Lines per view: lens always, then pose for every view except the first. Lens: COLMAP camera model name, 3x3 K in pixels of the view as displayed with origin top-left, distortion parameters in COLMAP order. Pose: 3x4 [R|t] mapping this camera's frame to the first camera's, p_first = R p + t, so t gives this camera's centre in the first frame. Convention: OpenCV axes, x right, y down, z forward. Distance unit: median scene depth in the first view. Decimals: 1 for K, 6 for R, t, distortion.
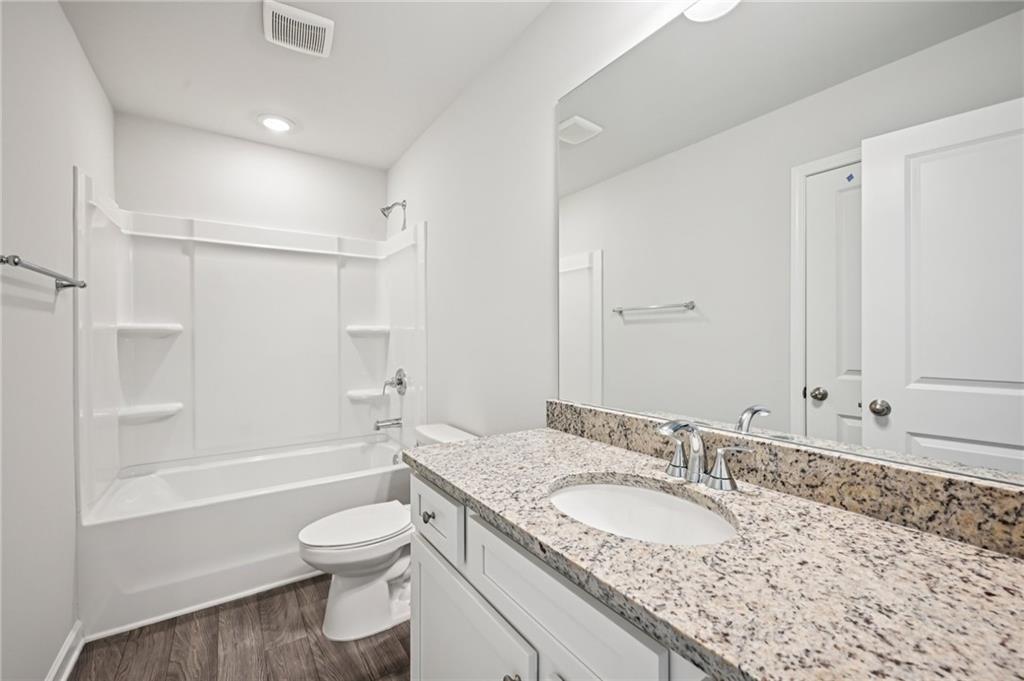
lens RADIAL K [[421.6, 0, 532.1], [0, 421.6, 343.9], [0, 0, 1]] dist [-0.000753, 0.000212]
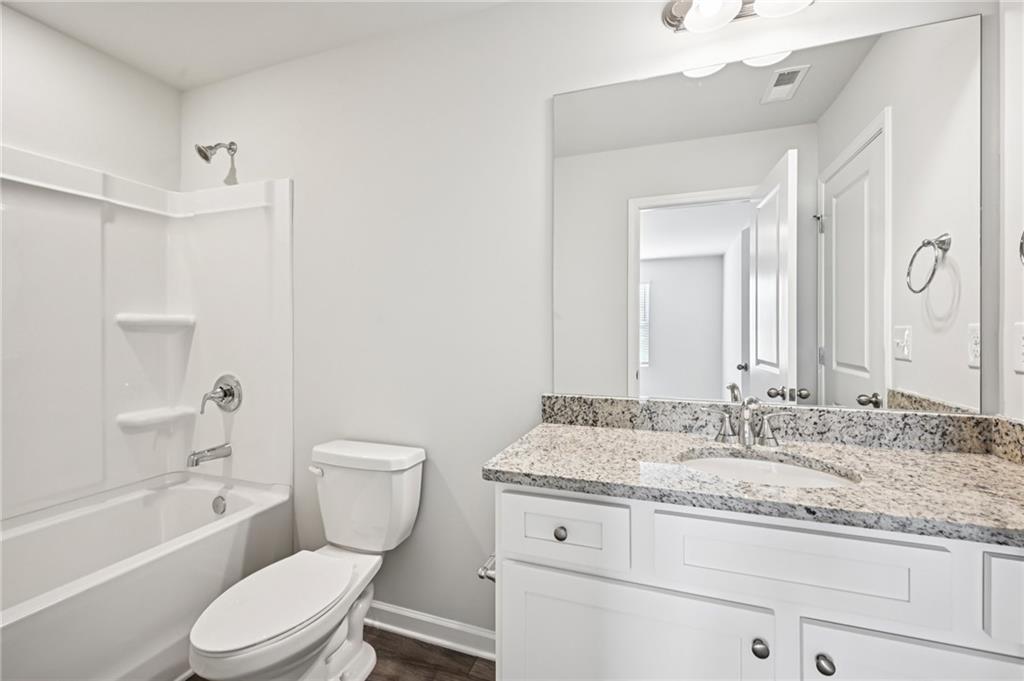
lens RADIAL K [[421.6, 0, 526.5], [0, 421.6, 335.6], [0, 0, 1]] dist [-0.000753, 0.000212]
pose [[0.817963, -0.003364, 0.575261, -0.921887], [0.008259, 0.999949, -0.005896, 0.000265], [-0.575212, 0.009574, 0.817949, 0.355122]]
